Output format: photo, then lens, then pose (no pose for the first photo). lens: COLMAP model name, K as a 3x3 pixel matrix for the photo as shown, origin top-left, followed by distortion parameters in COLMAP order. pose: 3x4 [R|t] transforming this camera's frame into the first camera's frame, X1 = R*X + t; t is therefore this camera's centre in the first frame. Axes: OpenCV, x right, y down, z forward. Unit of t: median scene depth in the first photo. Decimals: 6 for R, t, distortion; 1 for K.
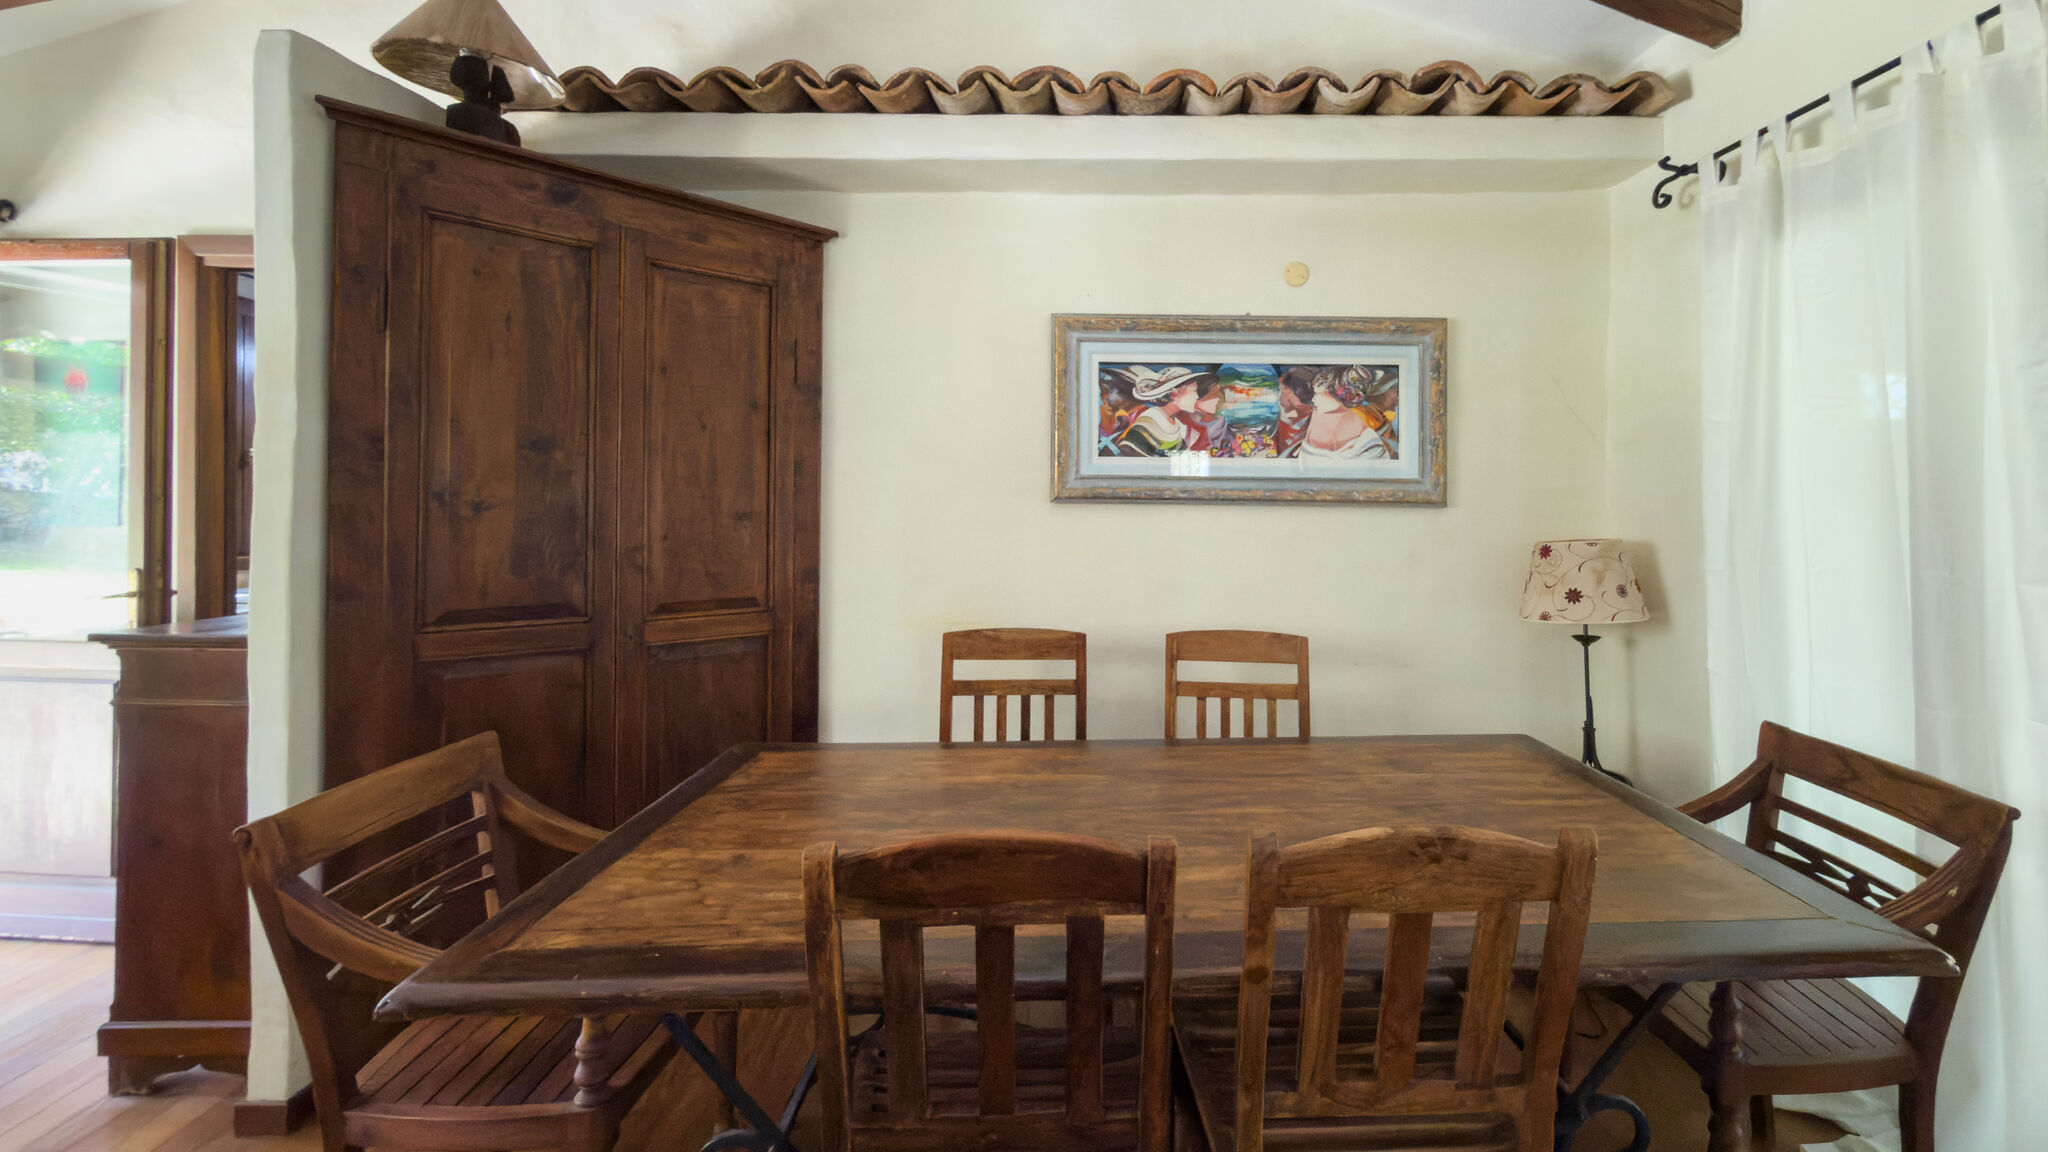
lens RADIAL K [[822.3, 0, 1100.3], [0, 822.3, 518.1], [0, 0, 1]] dist [0.000622, 0.000266]
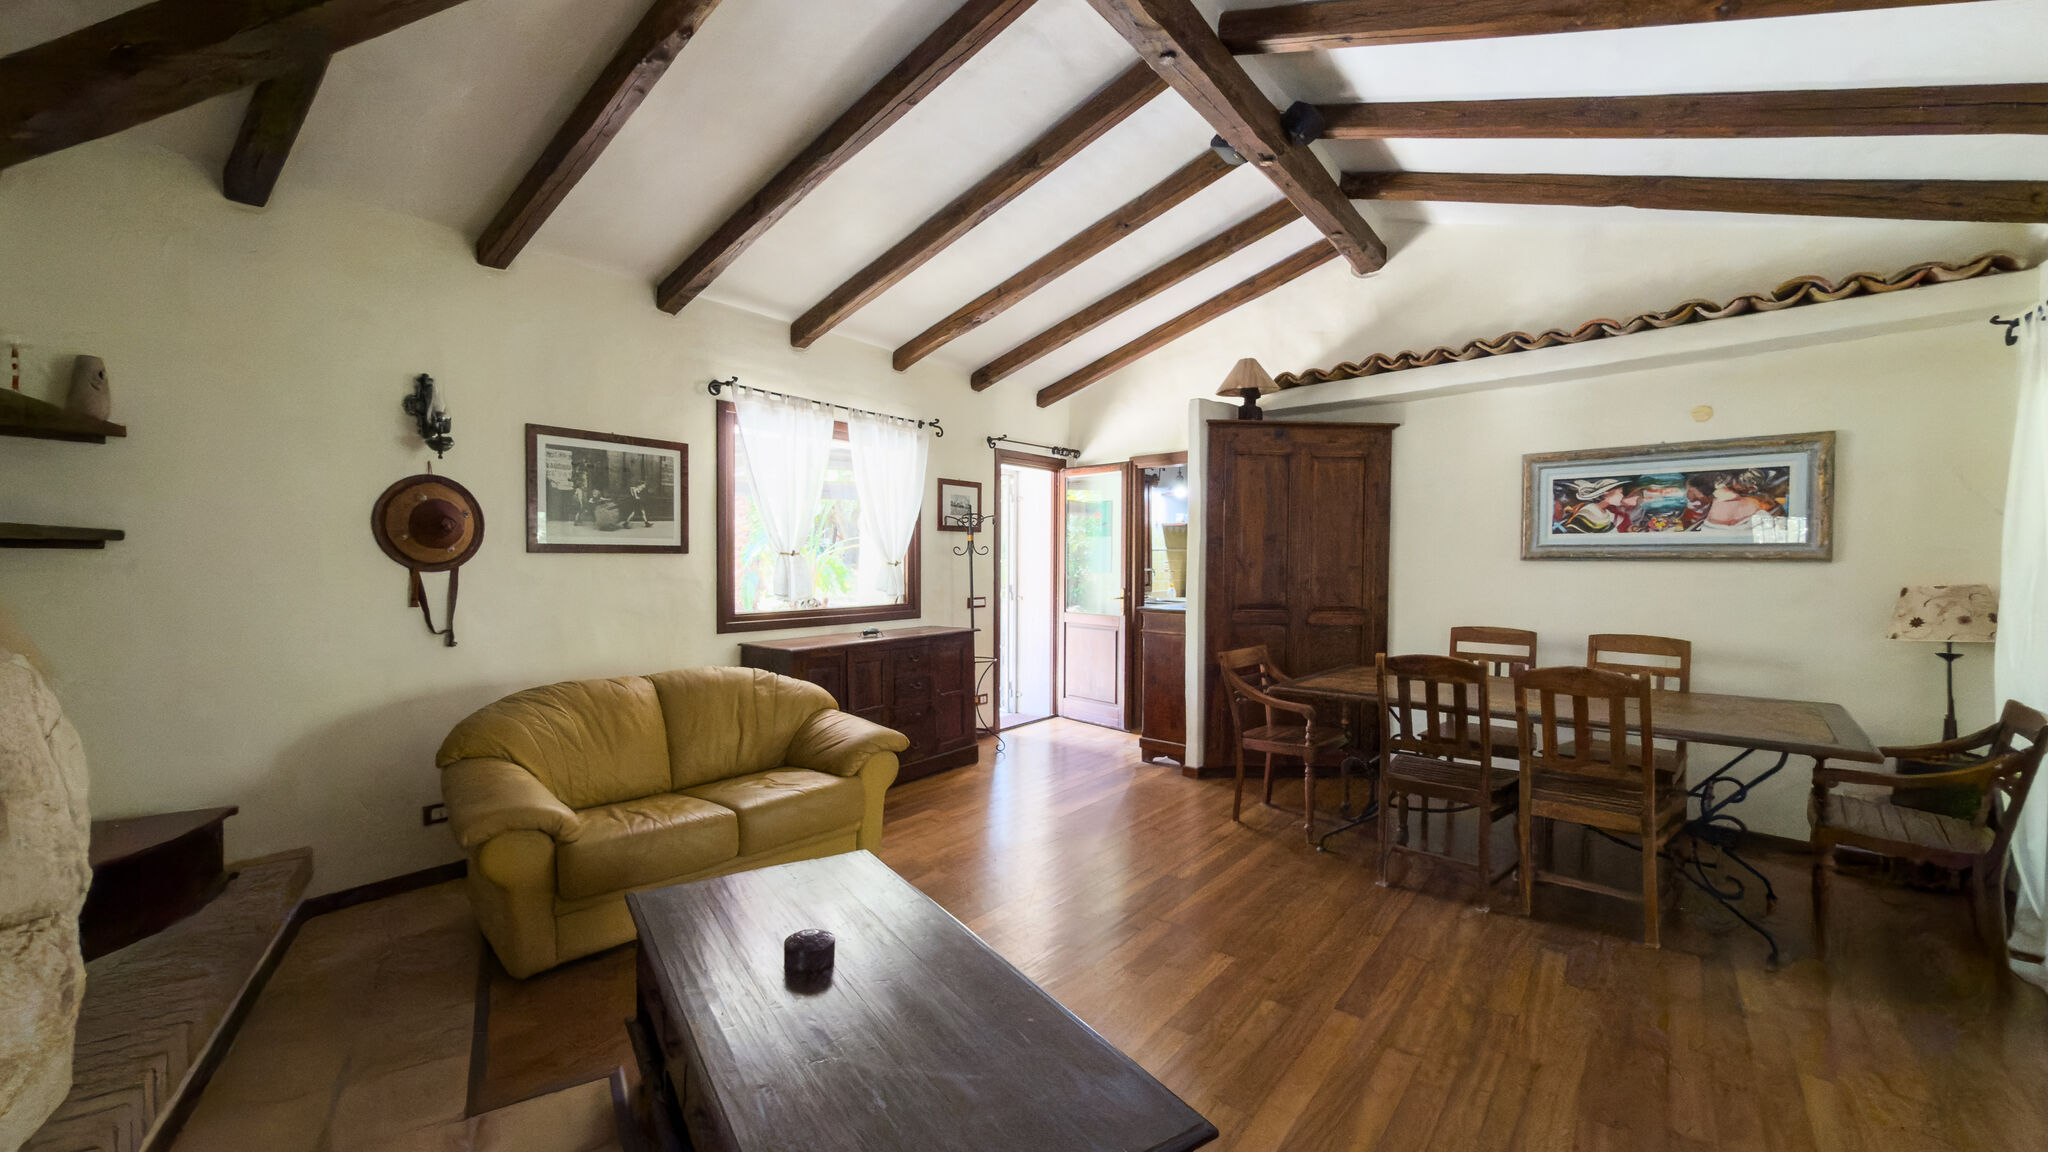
lens RADIAL K [[822.3, 0, 1034.3], [0, 822.3, 586.0], [0, 0, 1]] dist [0.000622, 0.000266]
pose [[0.730617, 0.014696, -0.682629, 0.389067], [-0.003784, 0.999840, 0.017474, 0.009499], [0.682777, -0.010184, 0.730556, -1.032211]]
